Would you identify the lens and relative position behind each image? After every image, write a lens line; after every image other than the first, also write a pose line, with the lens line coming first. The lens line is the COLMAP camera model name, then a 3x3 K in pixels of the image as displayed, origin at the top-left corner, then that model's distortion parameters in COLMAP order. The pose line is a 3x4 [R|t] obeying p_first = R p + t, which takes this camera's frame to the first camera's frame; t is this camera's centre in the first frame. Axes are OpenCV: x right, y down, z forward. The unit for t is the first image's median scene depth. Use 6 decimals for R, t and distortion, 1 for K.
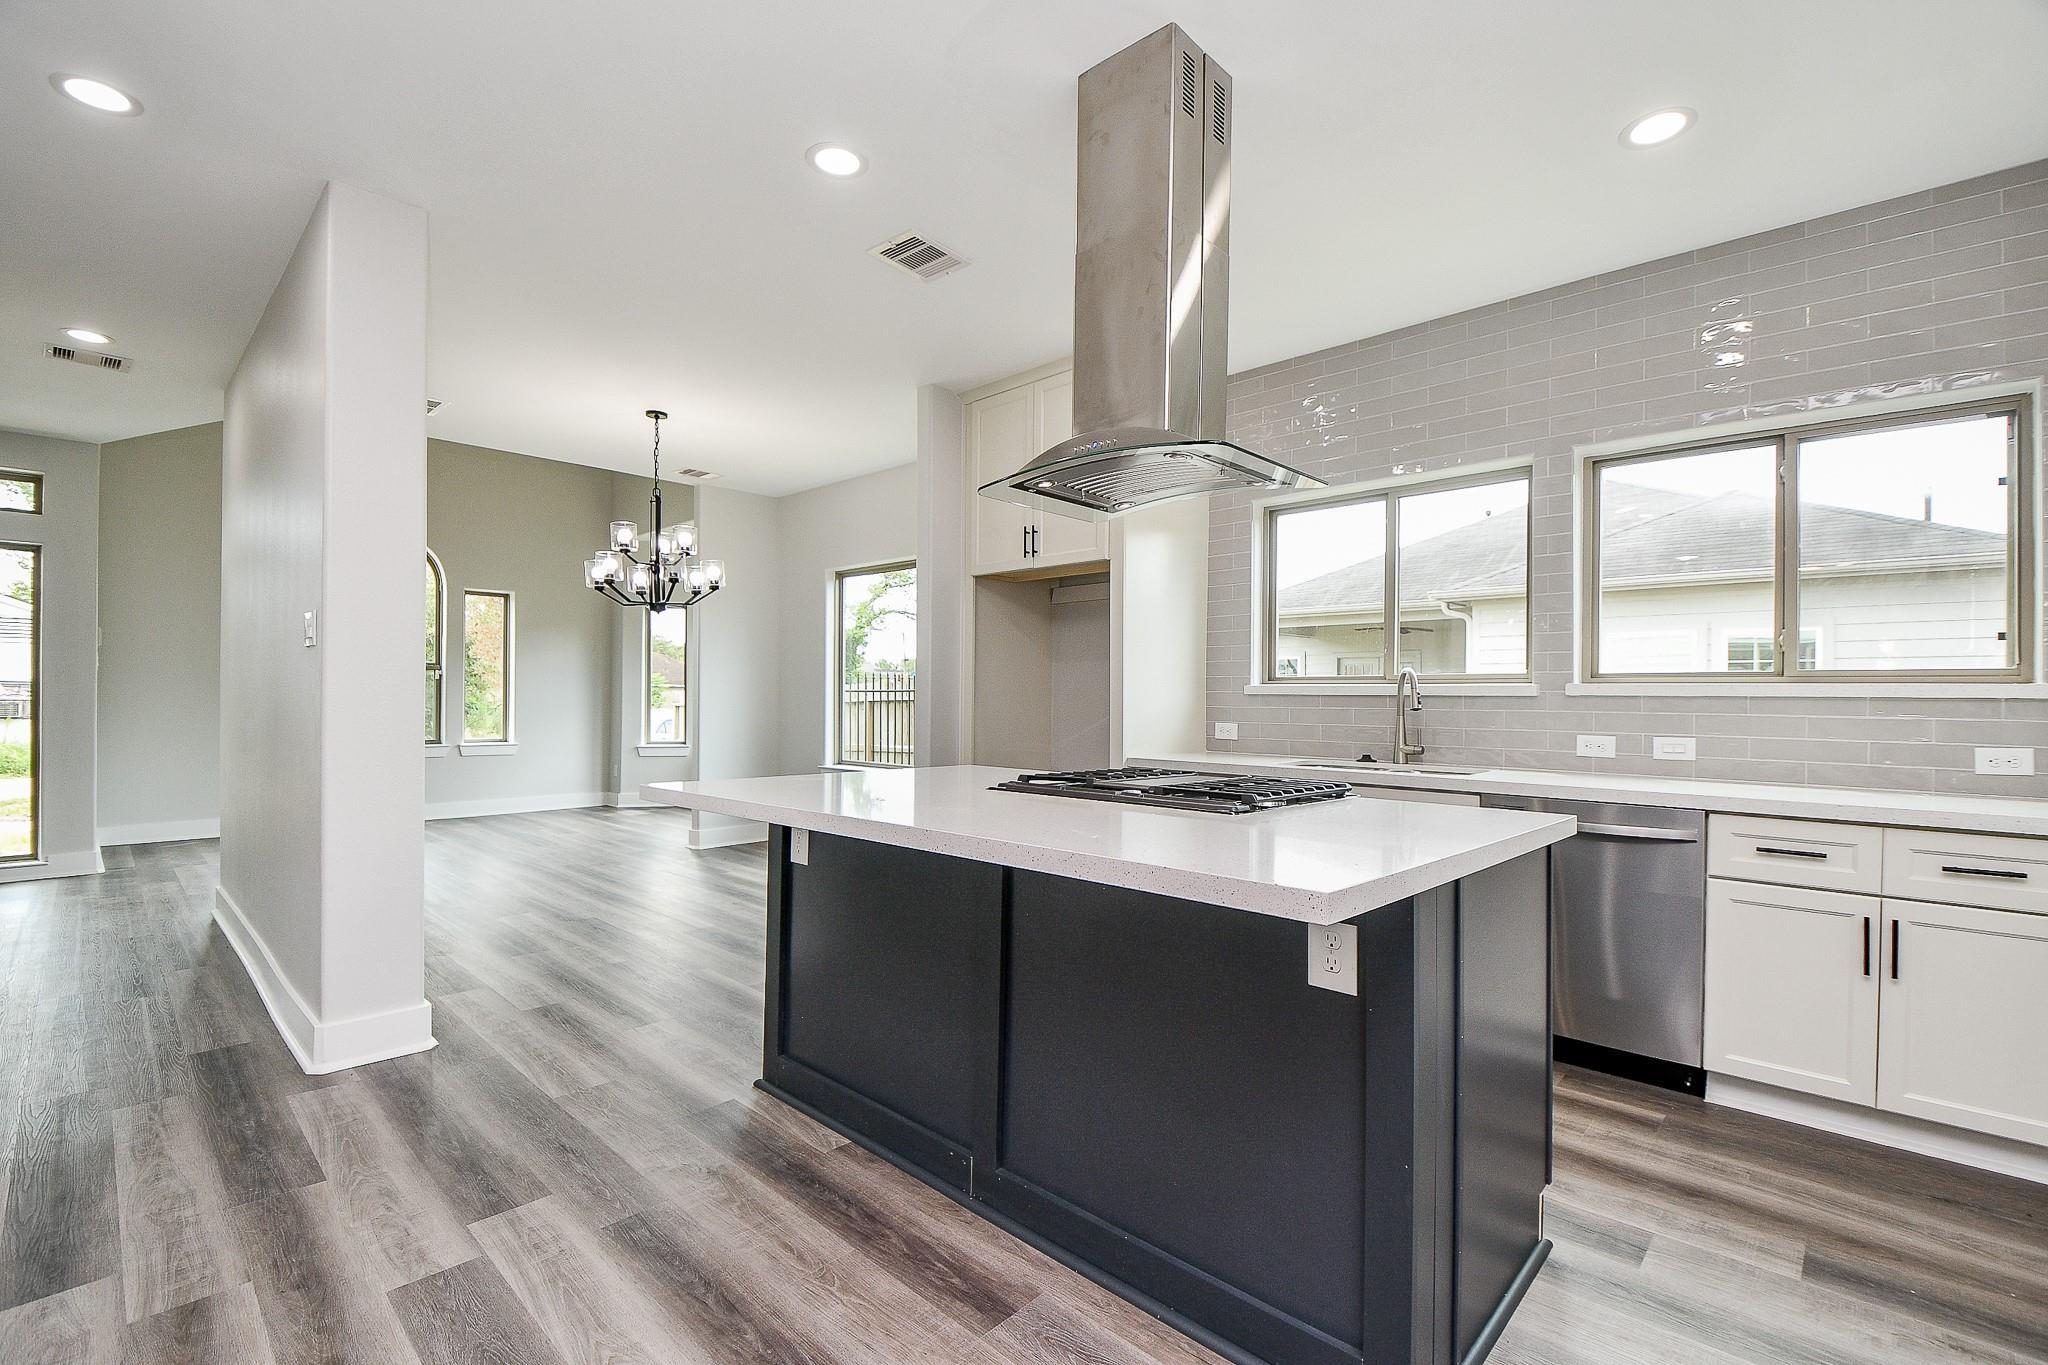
lens RADIAL K [[917.0, 0, 1030.8], [0, 917.0, 689.6], [0, 0, 1]] dist [0.028815, -0.022905]
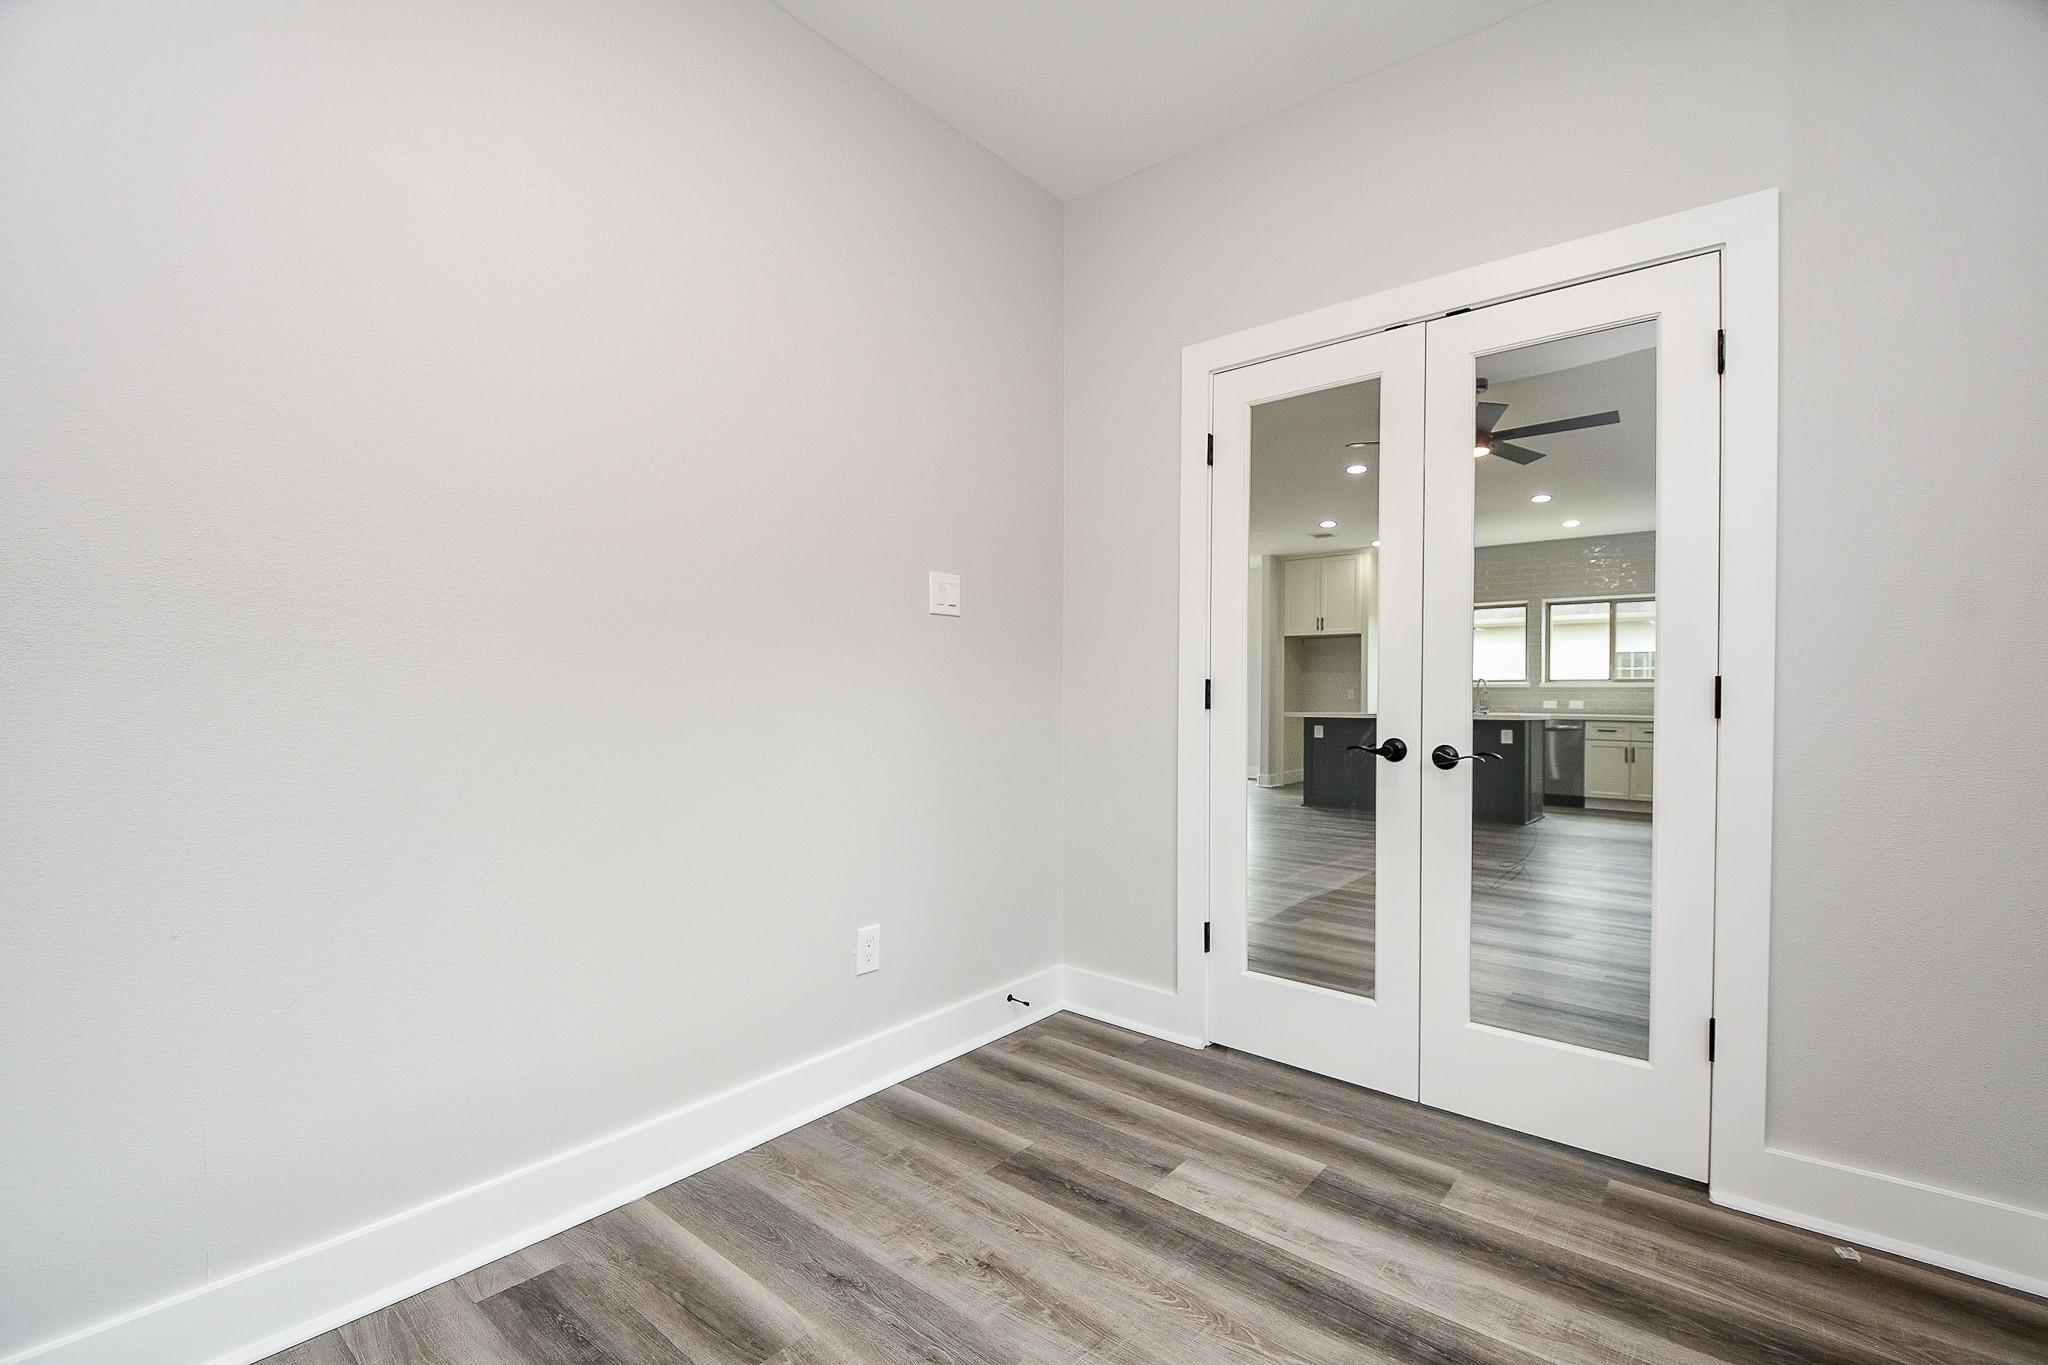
lens RADIAL K [[895.6, 0, 1026.7], [0, 895.6, 691.7], [0, 0, 1]] dist [0.023990, -0.020713]
pose [[0.997690, -0.003088, 0.067854, -1.267531], [0.002046, 0.999879, 0.015425, -0.027514], [-0.067894, -0.015250, 0.997576, -1.777421]]
